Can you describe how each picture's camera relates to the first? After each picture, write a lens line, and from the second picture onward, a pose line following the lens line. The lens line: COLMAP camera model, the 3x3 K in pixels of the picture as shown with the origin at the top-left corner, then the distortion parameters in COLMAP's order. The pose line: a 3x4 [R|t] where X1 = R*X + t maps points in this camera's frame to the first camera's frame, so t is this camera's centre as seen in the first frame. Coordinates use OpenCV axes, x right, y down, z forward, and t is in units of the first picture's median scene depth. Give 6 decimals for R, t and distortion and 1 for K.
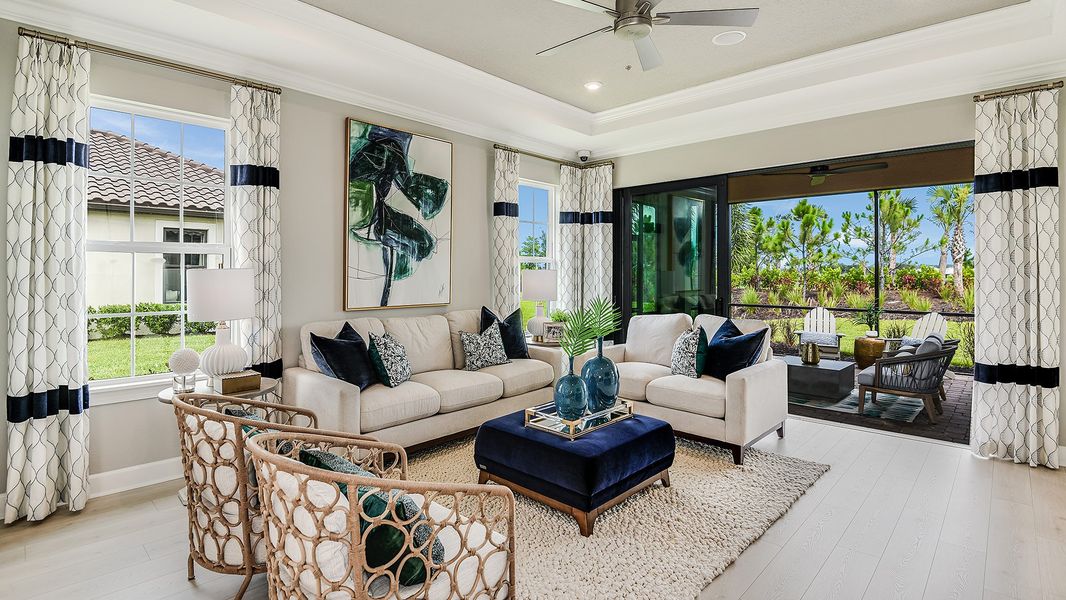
lens RADIAL K [[512.9, 0, 534.5], [0, 512.9, 267.5], [0, 0, 1]] dist [-0.001546, -0.019377]
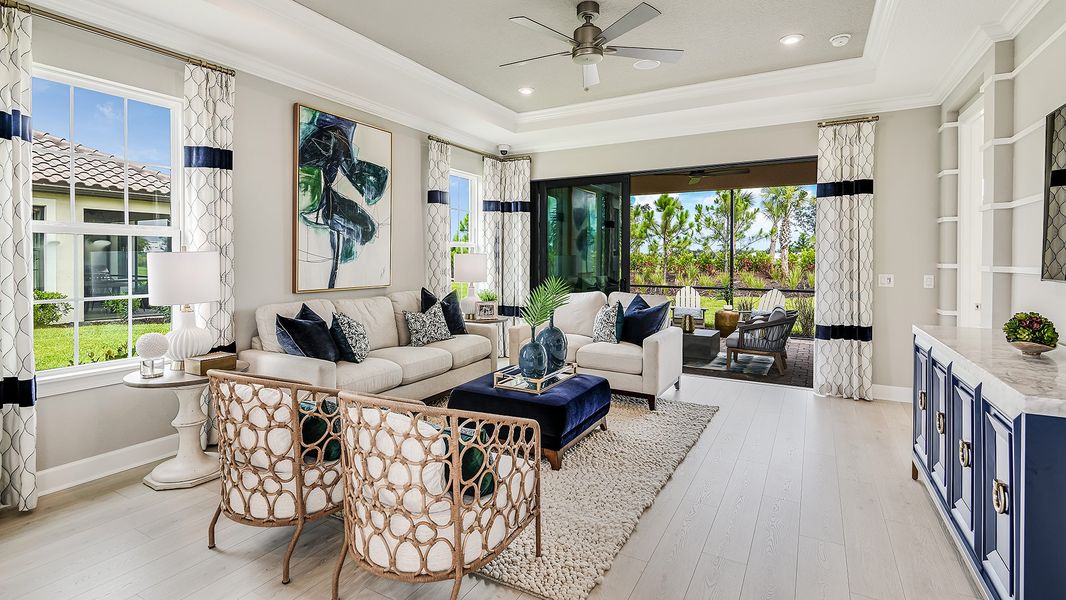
lens RADIAL K [[504.5, 0, 537.2], [0, 504.5, 259.8], [0, 0, 1]] dist [0.017186, -0.001053]
pose [[0.968766, 0.000487, 0.247977, -0.144775], [-0.004514, 0.999867, 0.015673, -0.000175], [-0.247937, -0.016303, 0.968639, -0.092701]]
